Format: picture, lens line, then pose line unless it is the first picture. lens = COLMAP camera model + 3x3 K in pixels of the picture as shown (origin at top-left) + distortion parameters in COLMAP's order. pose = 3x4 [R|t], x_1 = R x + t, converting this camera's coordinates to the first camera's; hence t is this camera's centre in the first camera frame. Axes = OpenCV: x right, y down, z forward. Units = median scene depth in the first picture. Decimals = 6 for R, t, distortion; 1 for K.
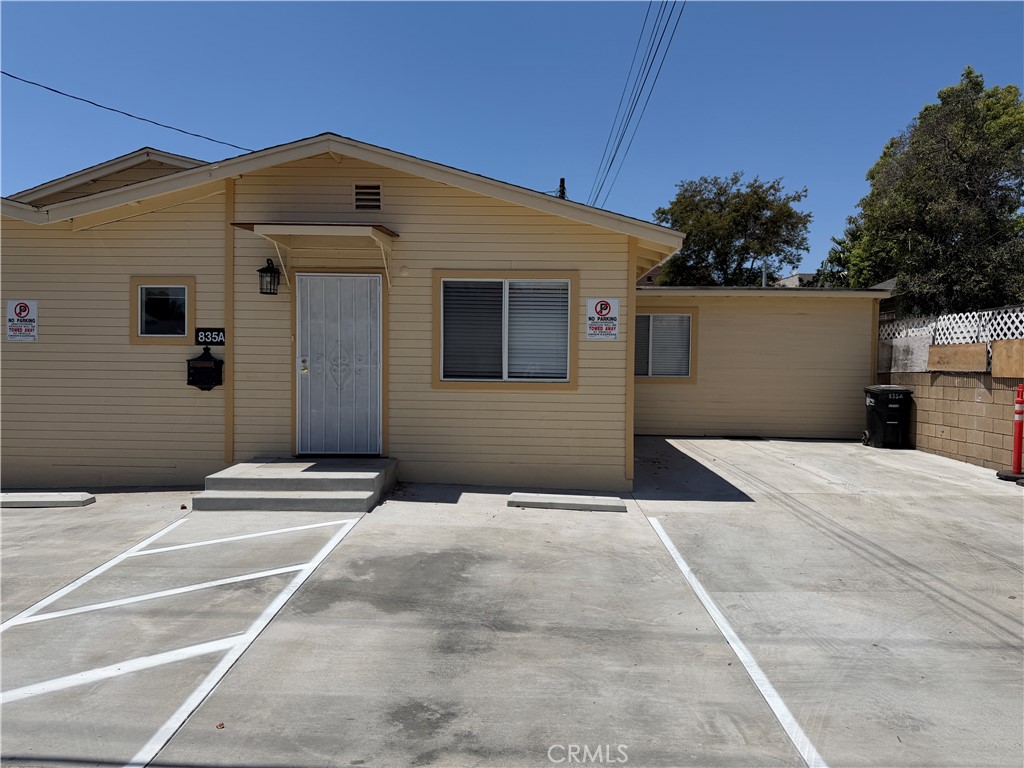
lens RADIAL K [[712.5, 0, 518.1], [0, 712.5, 383.2], [0, 0, 1]] dist [0.050916, -0.062548]
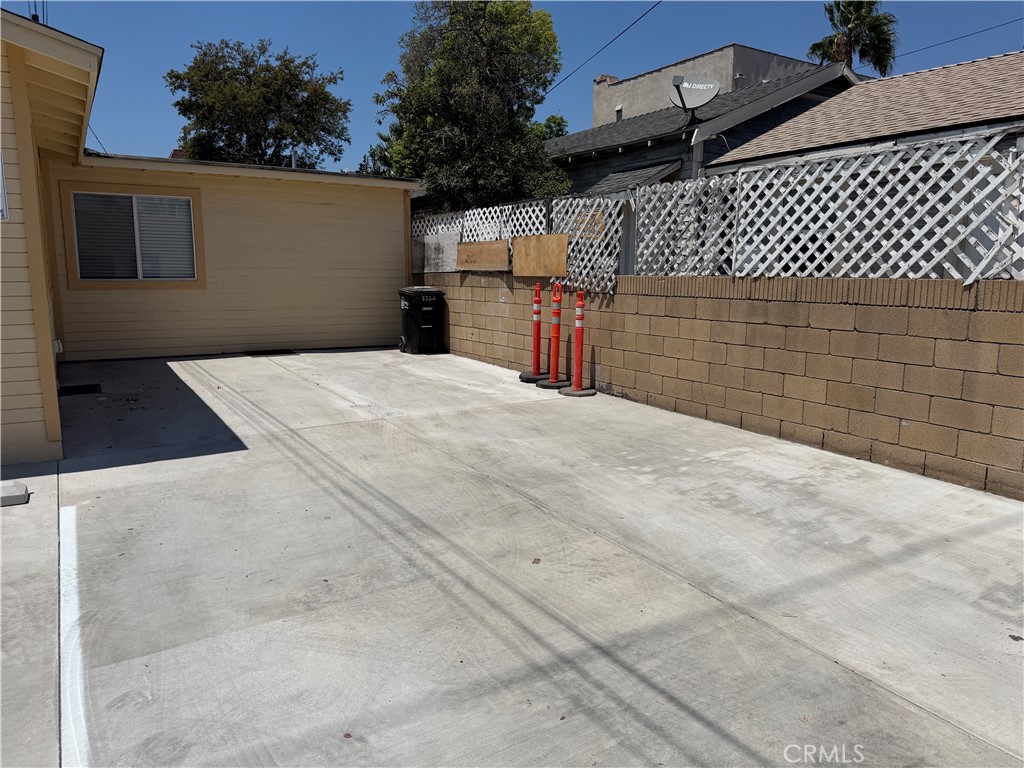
lens RADIAL K [[712.5, 0, 521.1], [0, 712.5, 378.8], [0, 0, 1]] dist [0.050916, -0.062548]
pose [[0.831628, -0.091134, 0.547804, 0.157699], [0.020151, 0.990745, 0.134232, 0.000167], [-0.554967, -0.100592, 0.825768, 0.230362]]
